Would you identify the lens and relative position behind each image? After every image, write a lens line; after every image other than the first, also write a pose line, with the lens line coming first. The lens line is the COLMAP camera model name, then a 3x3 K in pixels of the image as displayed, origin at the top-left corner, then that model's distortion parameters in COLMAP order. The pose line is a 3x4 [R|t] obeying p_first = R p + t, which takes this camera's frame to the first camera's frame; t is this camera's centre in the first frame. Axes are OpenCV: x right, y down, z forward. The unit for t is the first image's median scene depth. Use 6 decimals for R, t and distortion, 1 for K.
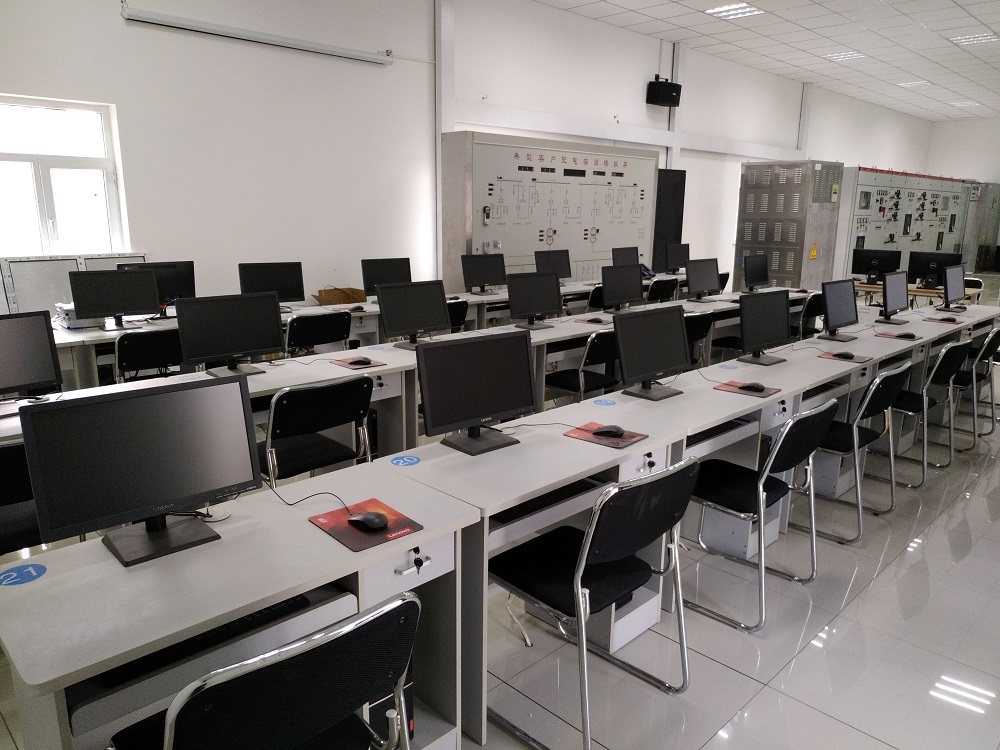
lens RADIAL K [[717.4, 0, 498.3], [0, 717.4, 379.8], [0, 0, 1]] dist [0.027770, -0.036503]
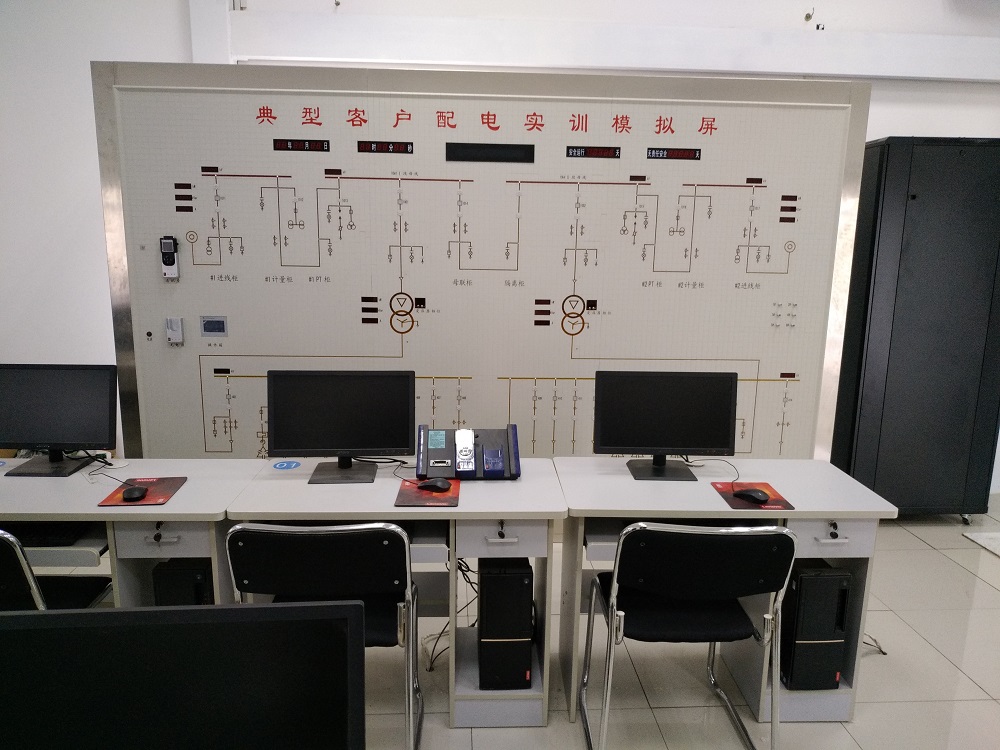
lens RADIAL K [[717.4, 0, 498.3], [0, 717.4, 379.8], [0, 0, 1]] dist [0.027770, -0.036503]
pose [[0.745736, 0.132196, -0.652994, 0.369198], [-0.163898, 0.986398, 0.012517, -0.172572], [0.645767, 0.097690, 0.757259, 0.717432]]
